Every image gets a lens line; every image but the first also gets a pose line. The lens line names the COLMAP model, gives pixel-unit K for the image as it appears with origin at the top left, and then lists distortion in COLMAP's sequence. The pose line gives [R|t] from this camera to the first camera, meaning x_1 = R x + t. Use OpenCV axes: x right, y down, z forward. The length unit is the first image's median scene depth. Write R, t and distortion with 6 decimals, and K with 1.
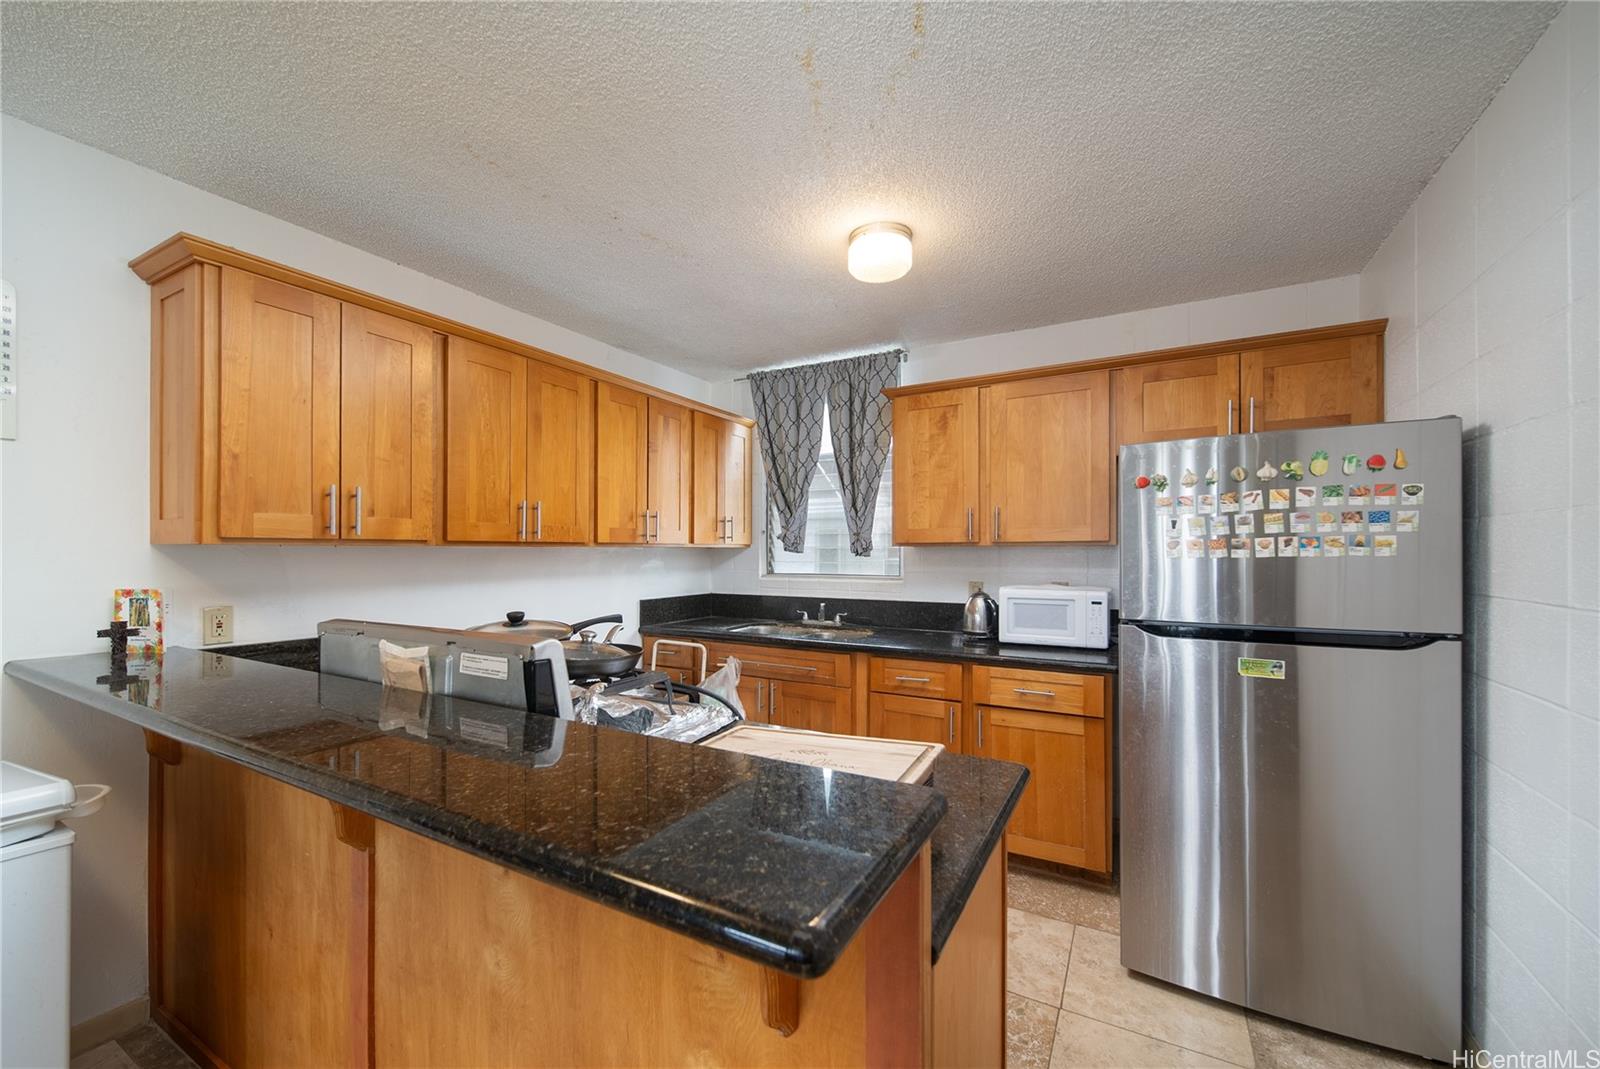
lens RADIAL K [[614.4, 0, 723.0], [0, 614.4, 551.8], [0, 0, 1]] dist [0.000585, -0.000208]
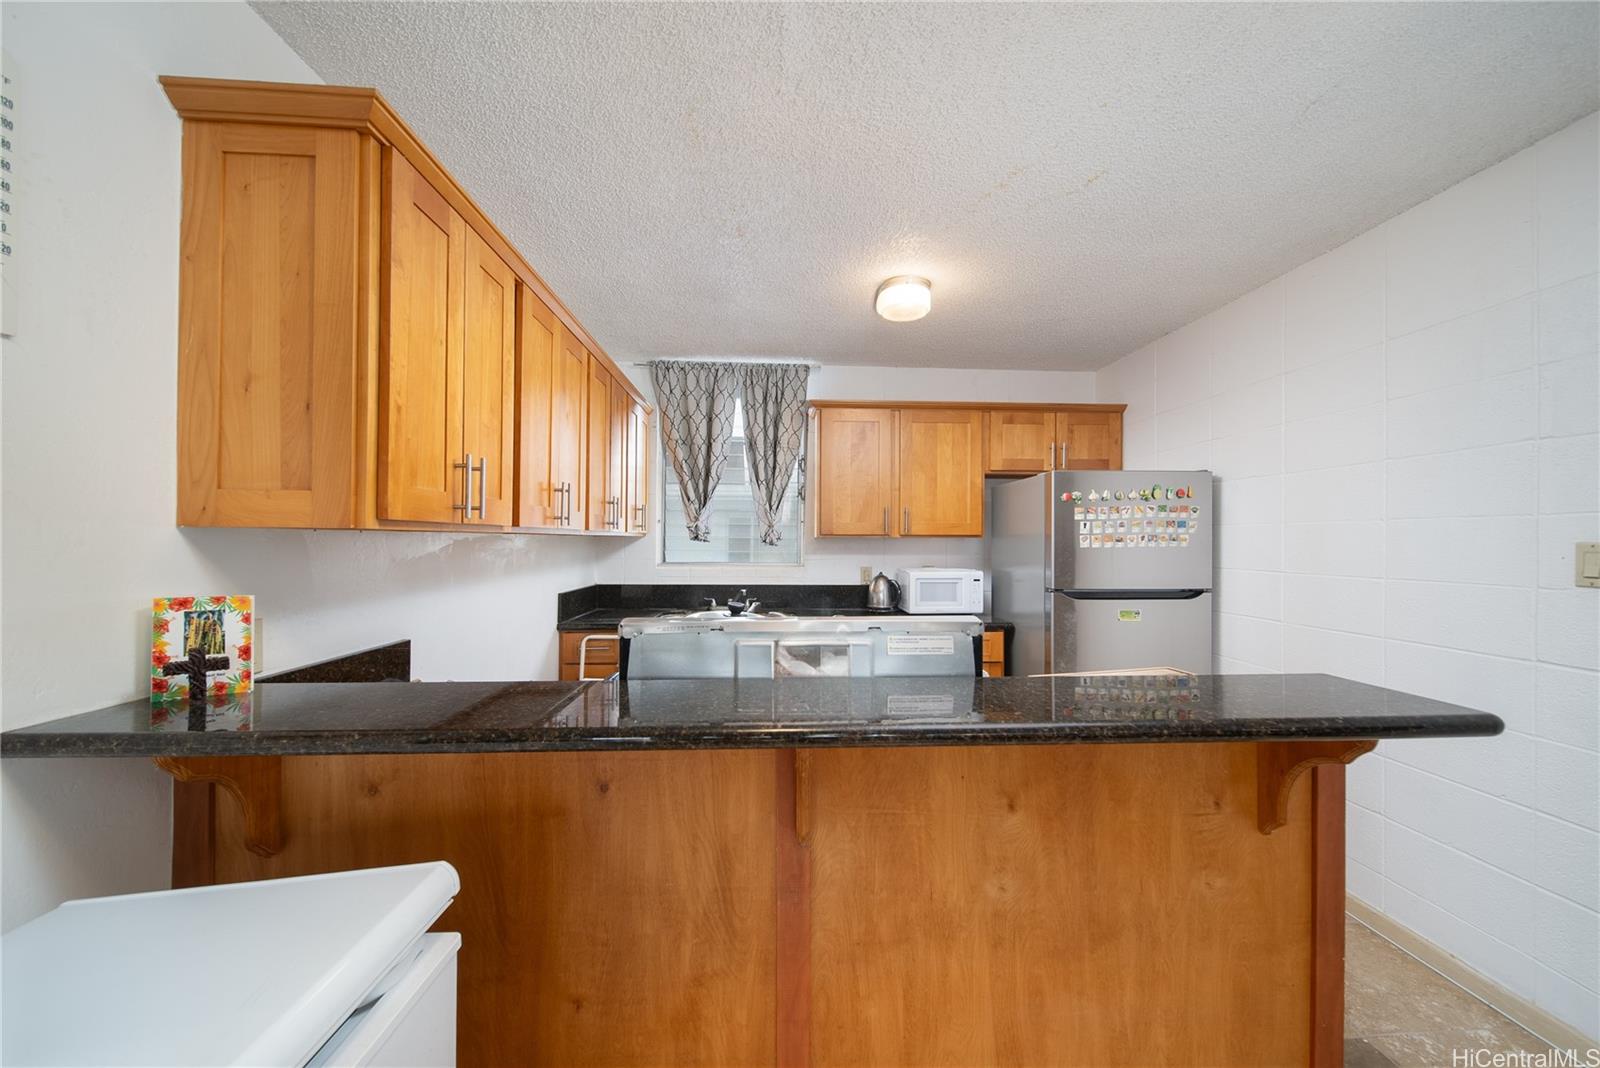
lens RADIAL K [[614.4, 0, 797.8], [0, 614.4, 538.6], [0, 0, 1]] dist [0.000585, -0.000208]
pose [[0.835502, 0.008055, 0.549429, -0.573774], [-0.006012, 0.999967, -0.005518, 0.000266], [-0.549455, 0.001307, 0.835522, 0.092597]]
